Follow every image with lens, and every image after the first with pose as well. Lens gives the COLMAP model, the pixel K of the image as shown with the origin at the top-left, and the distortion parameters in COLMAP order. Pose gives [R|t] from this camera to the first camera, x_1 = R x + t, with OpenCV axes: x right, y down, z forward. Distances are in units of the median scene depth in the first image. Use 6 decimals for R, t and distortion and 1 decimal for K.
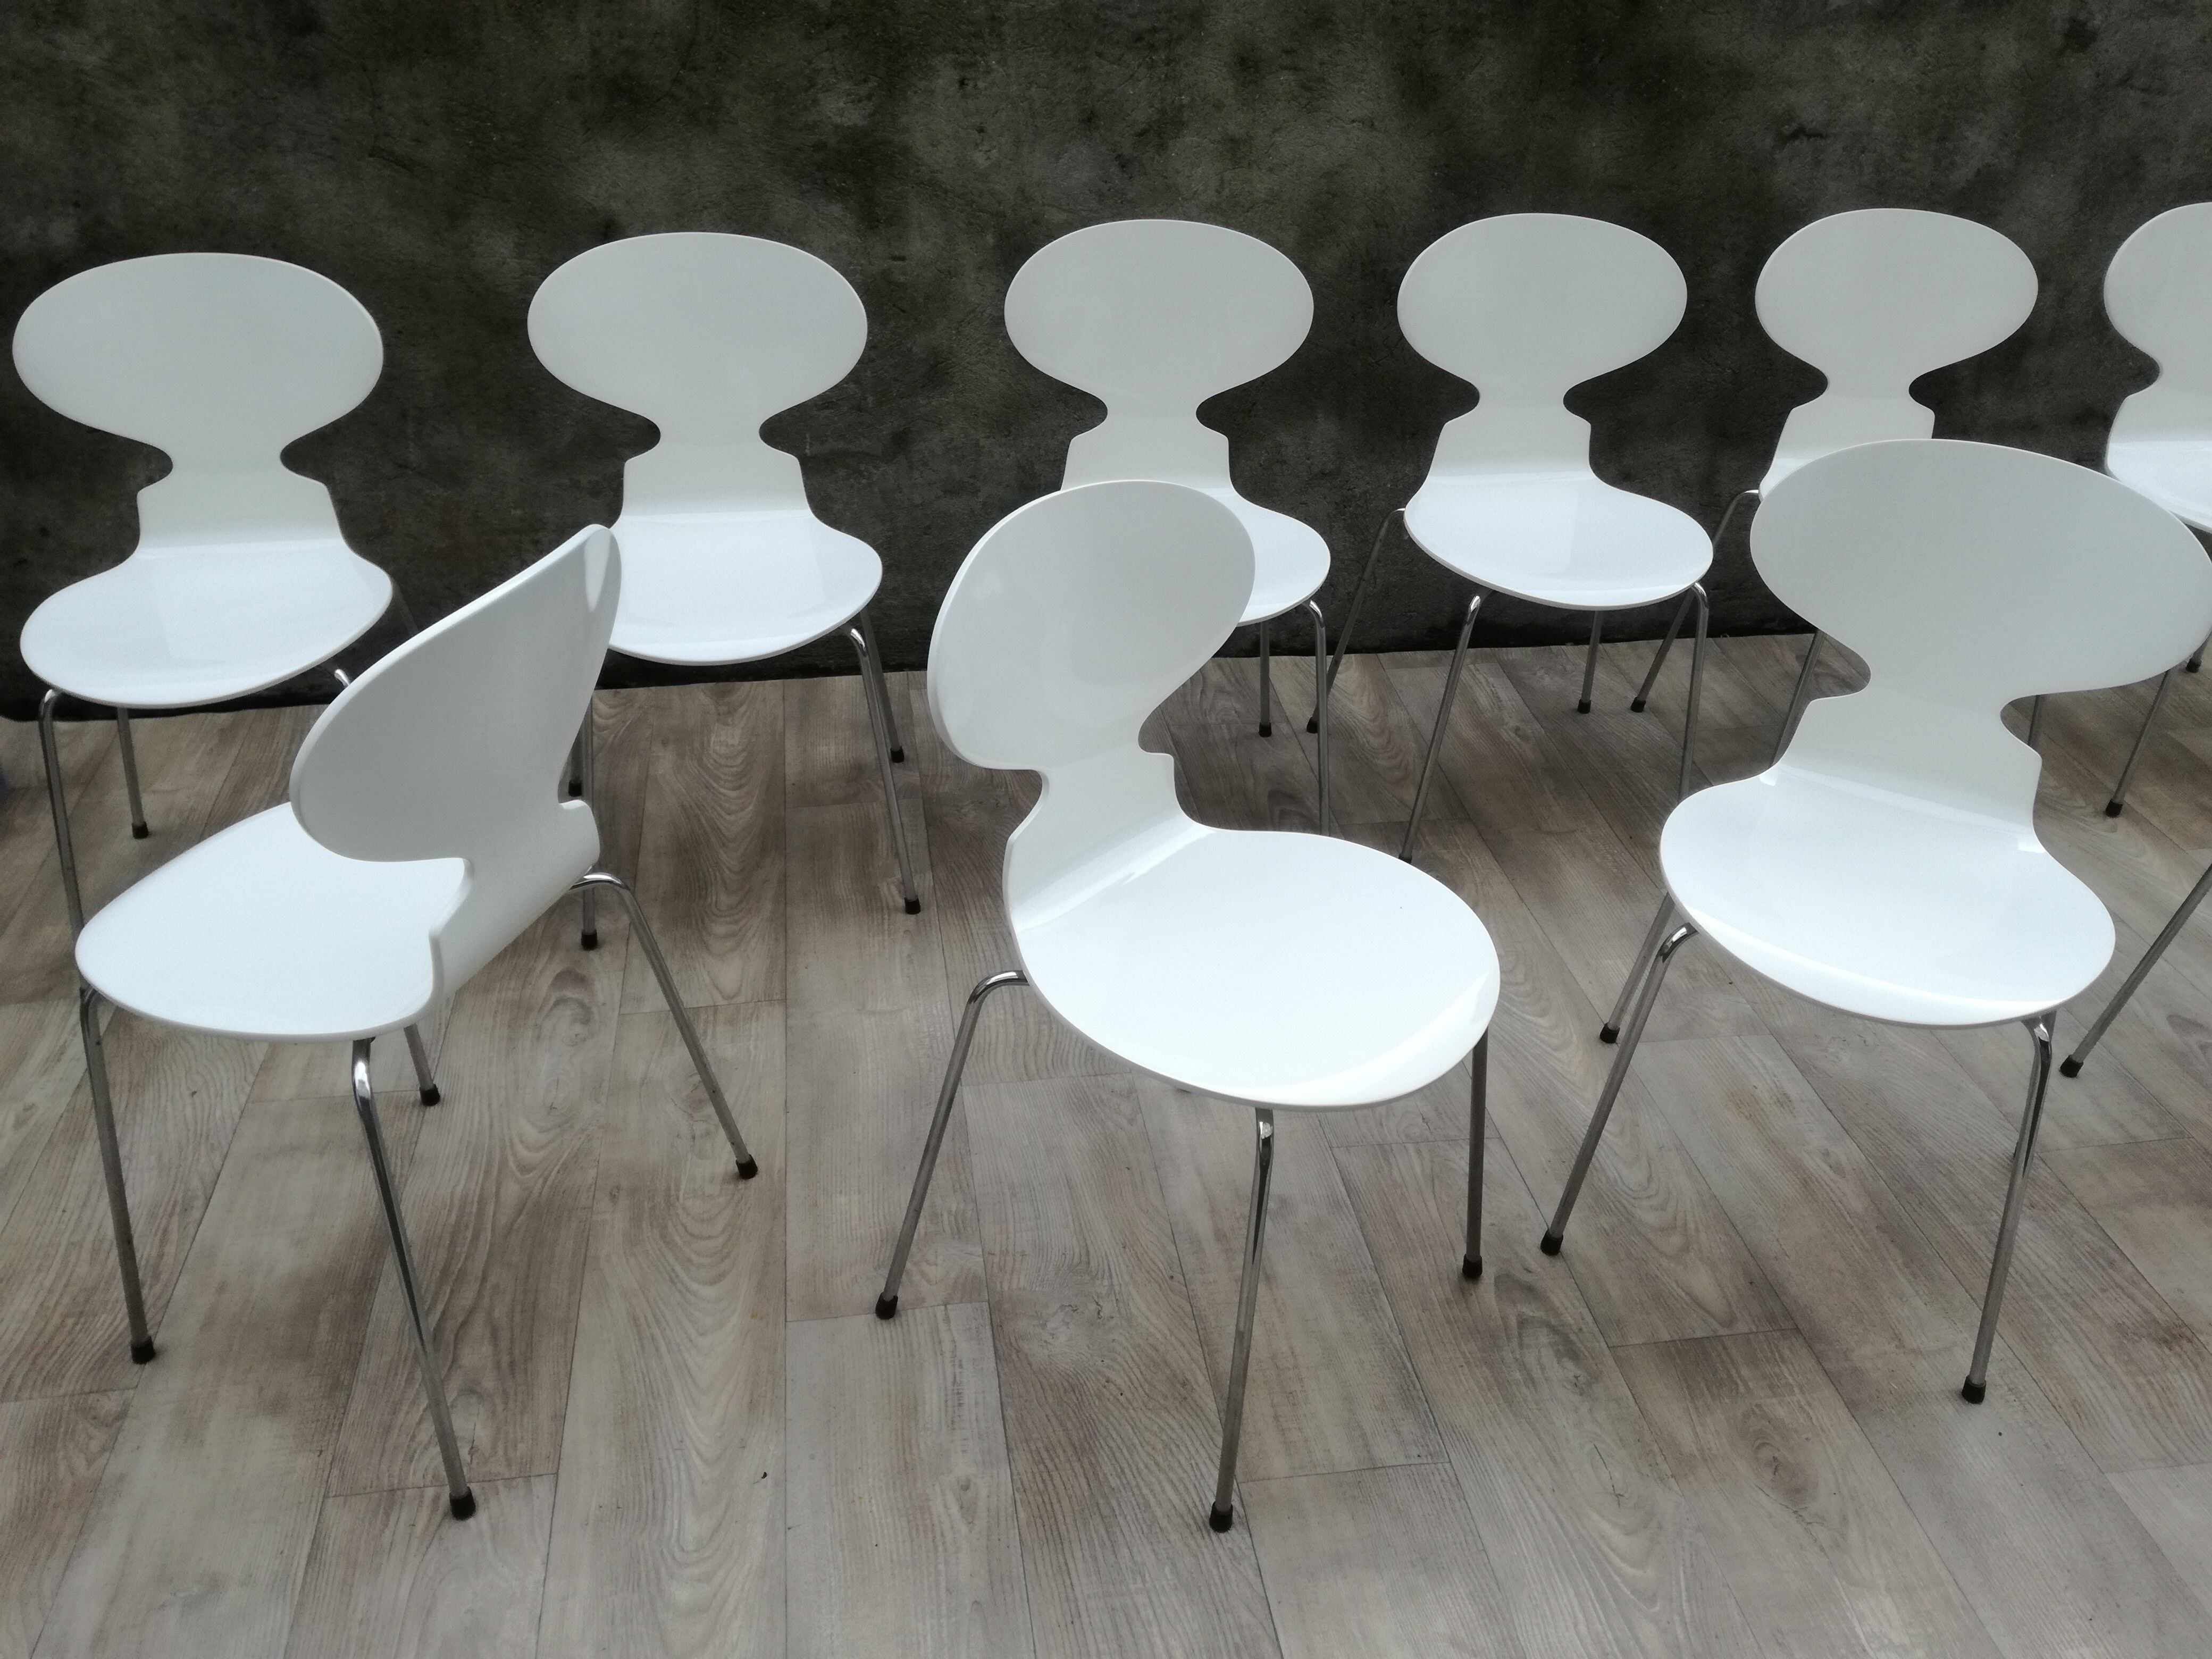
lens RADIAL K [[1843.2, 0, 1110.6], [0, 1843.2, 817.2], [0, 0, 1]] dist [0.046253, -0.093680]
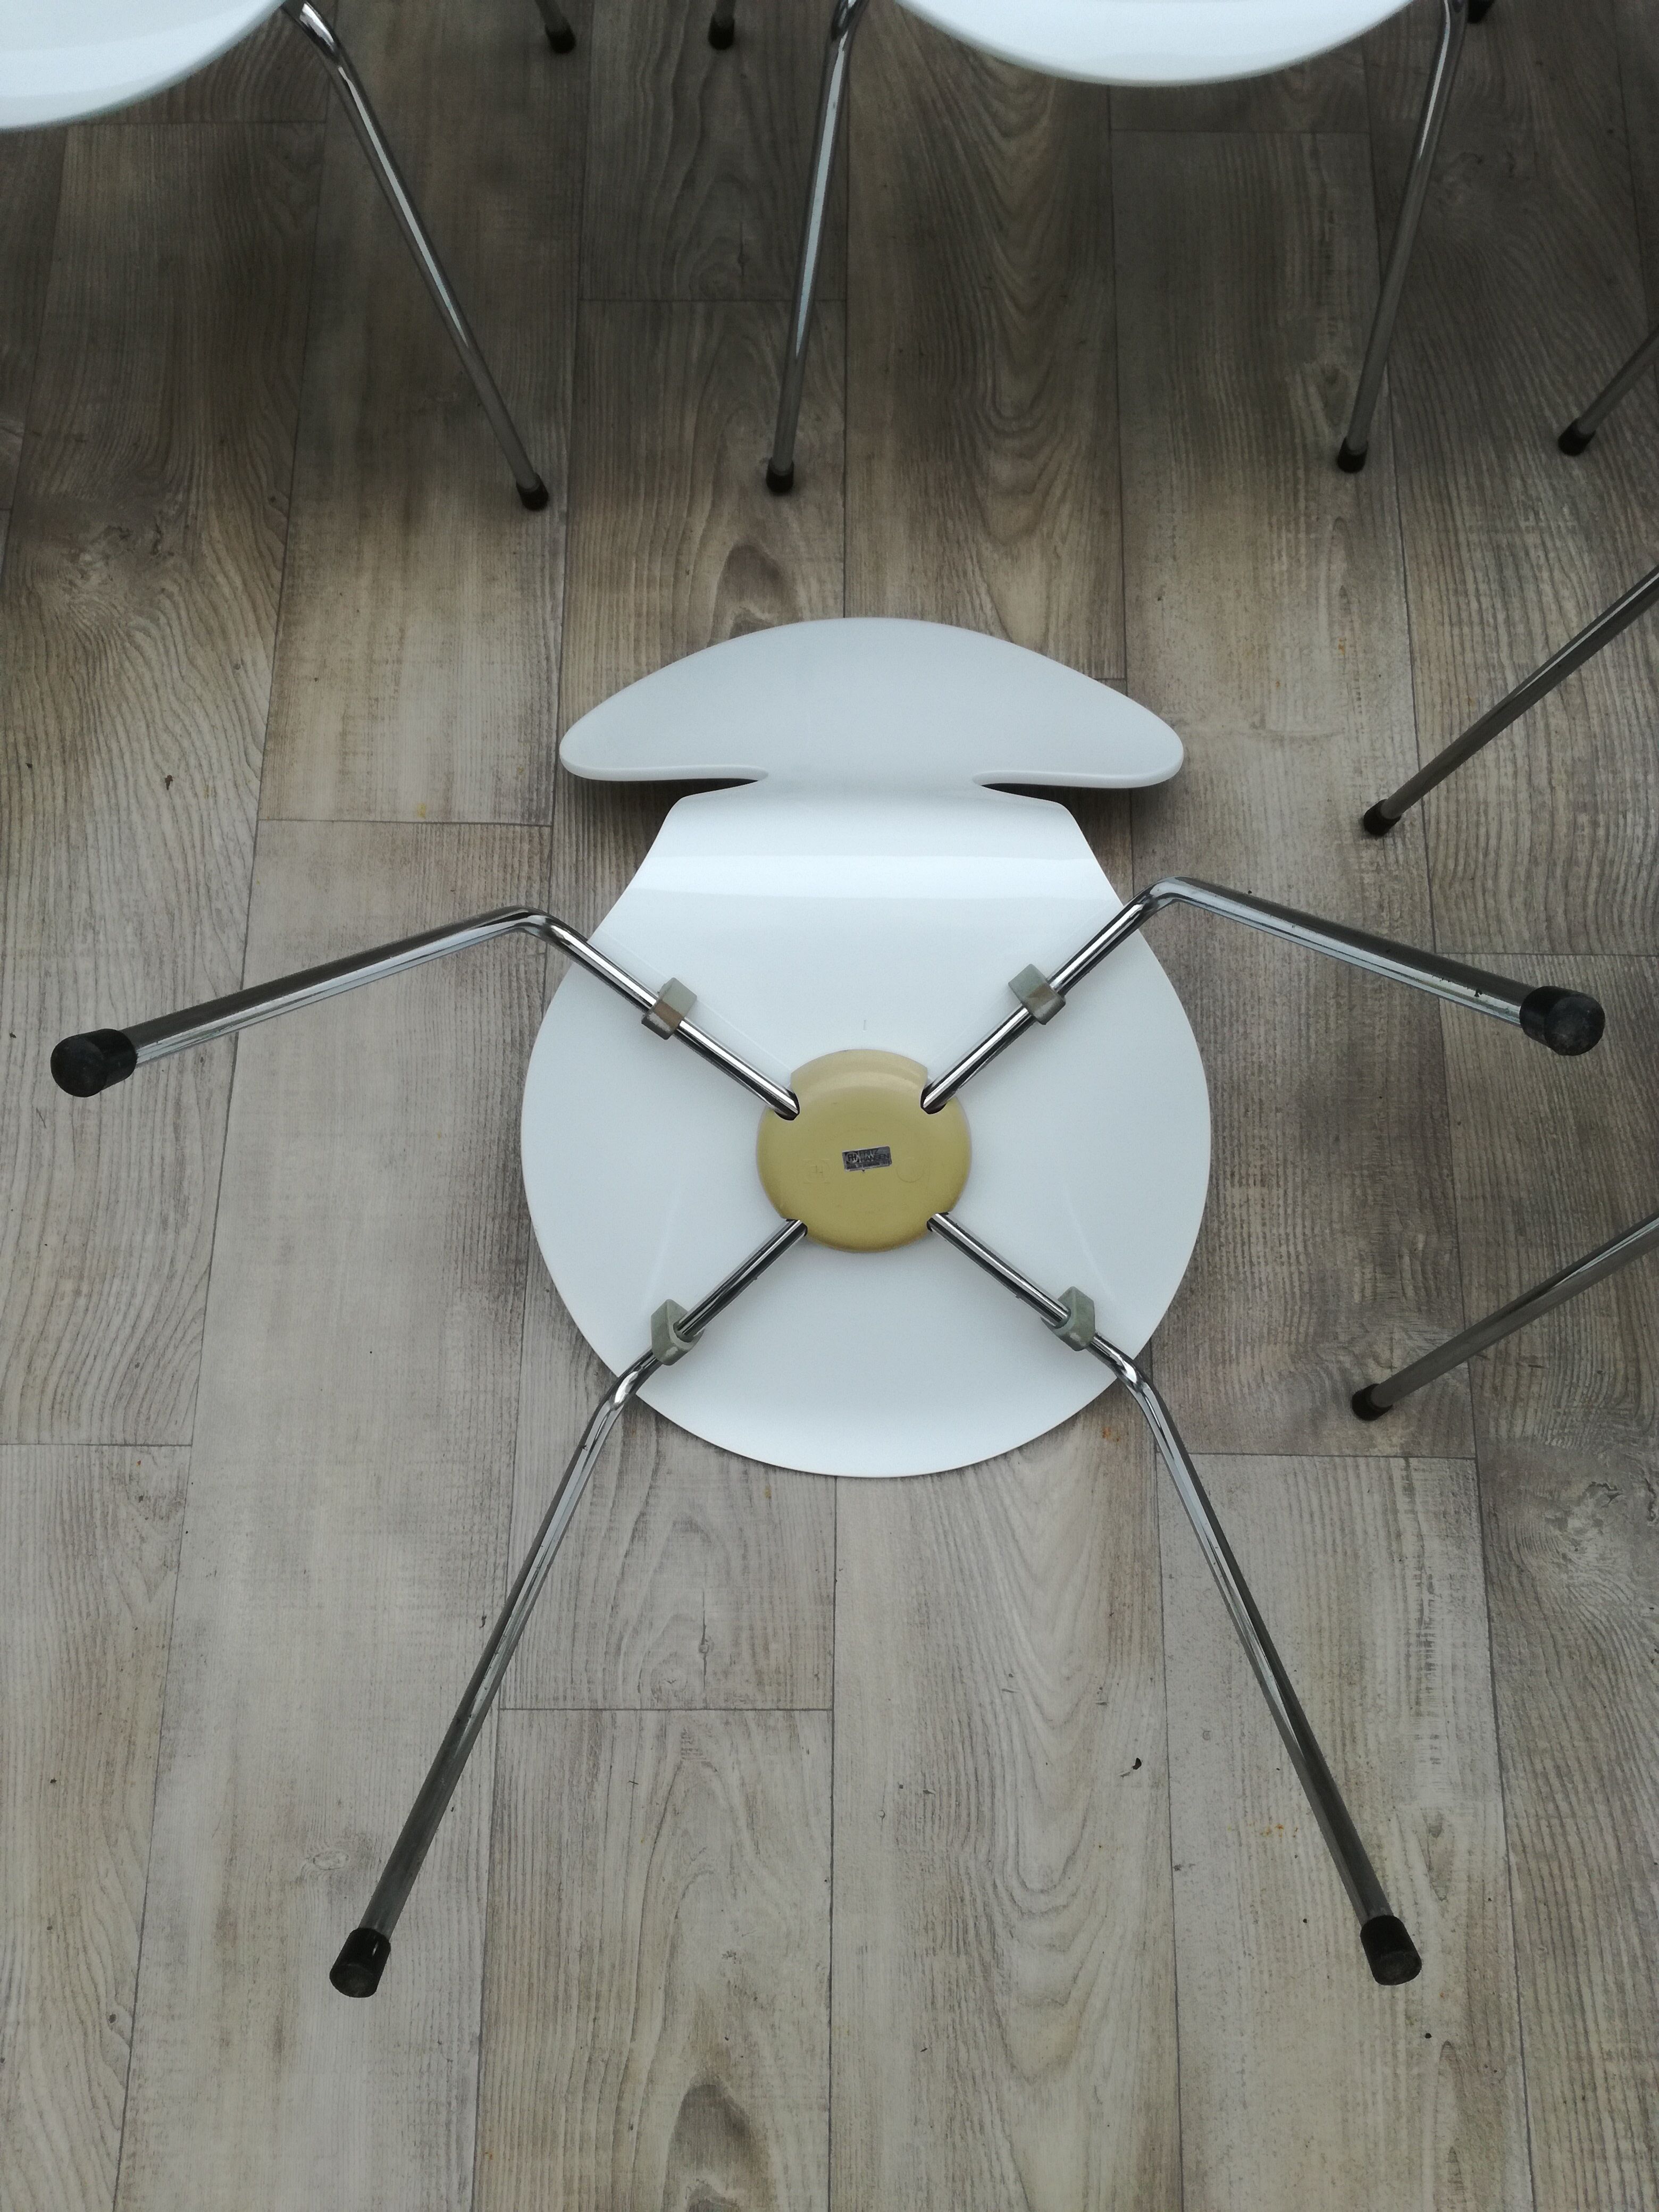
lens RADIAL K [[1843.2, 0, 841.1], [0, 1843.2, 1118.0], [0, 0, 1]] dist [0.046253, -0.093680]
pose [[0.987153, 0.153118, -0.045654, -0.191785], [-0.078895, 0.715579, 0.694063, -0.171899], [0.138942, -0.681544, 0.718466, 0.428289]]
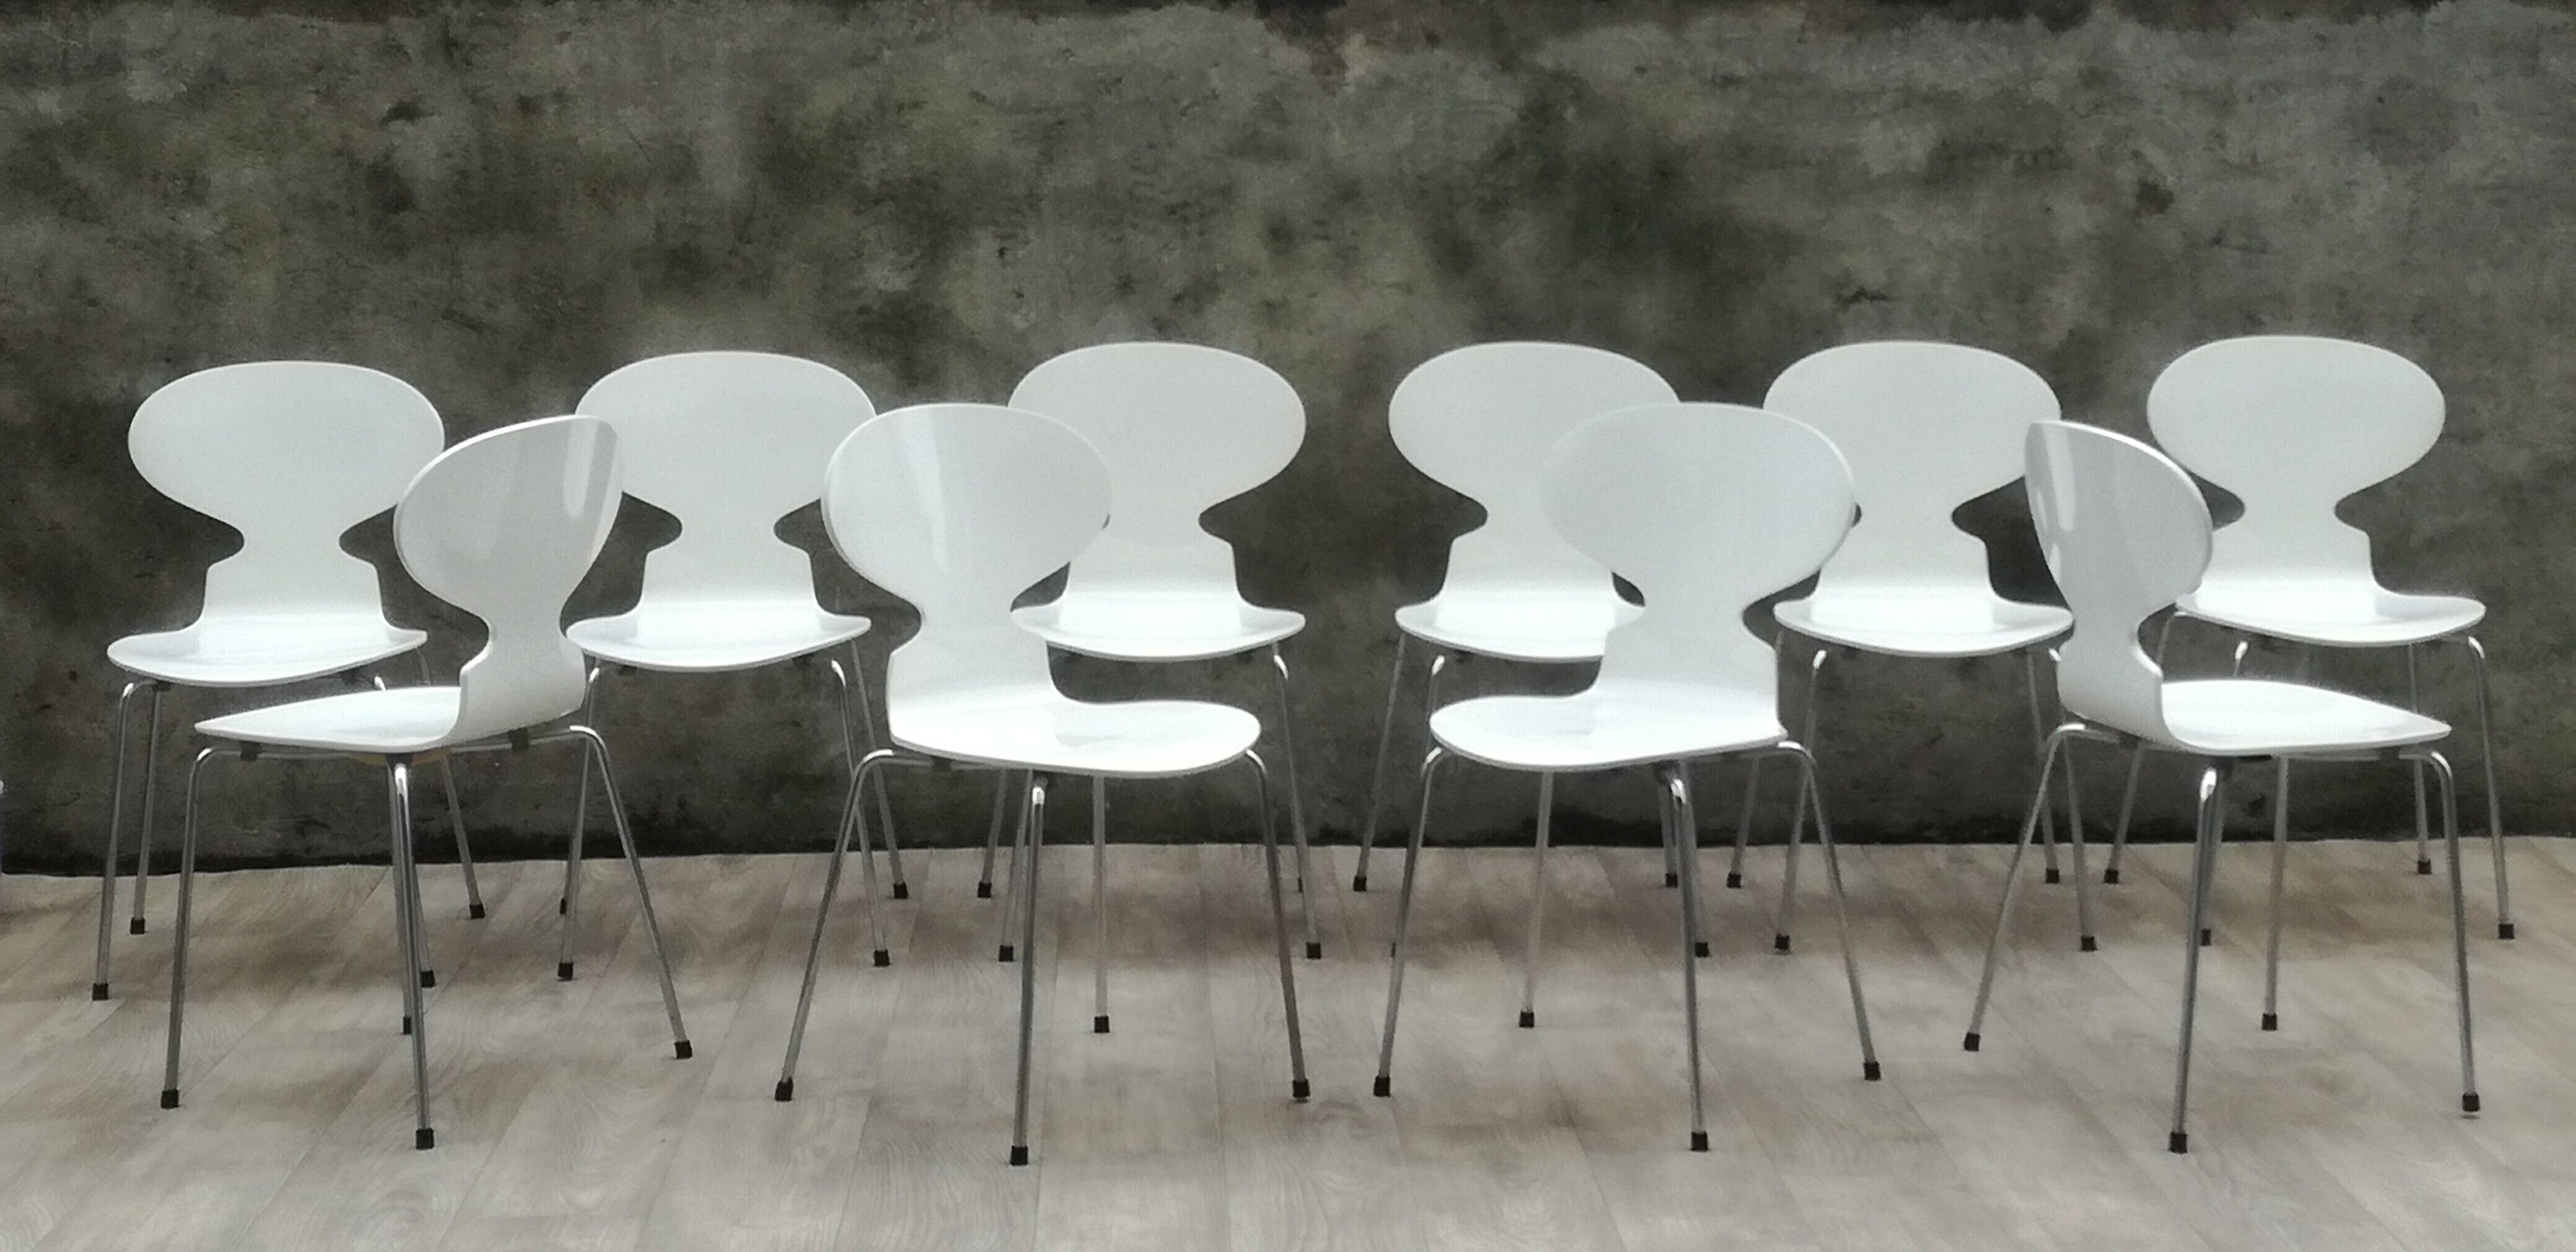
lens RADIAL K [[4127.5, 0, 1308.5], [0, 4127.5, 554.5], [0, 0, 1]] dist [0.122037, 0.000000]
pose [[0.993260, -0.014327, -0.115016, 0.365766], [-0.033619, 0.914055, -0.404194, 0.712152], [0.110922, 0.405337, 0.907413, -1.051356]]
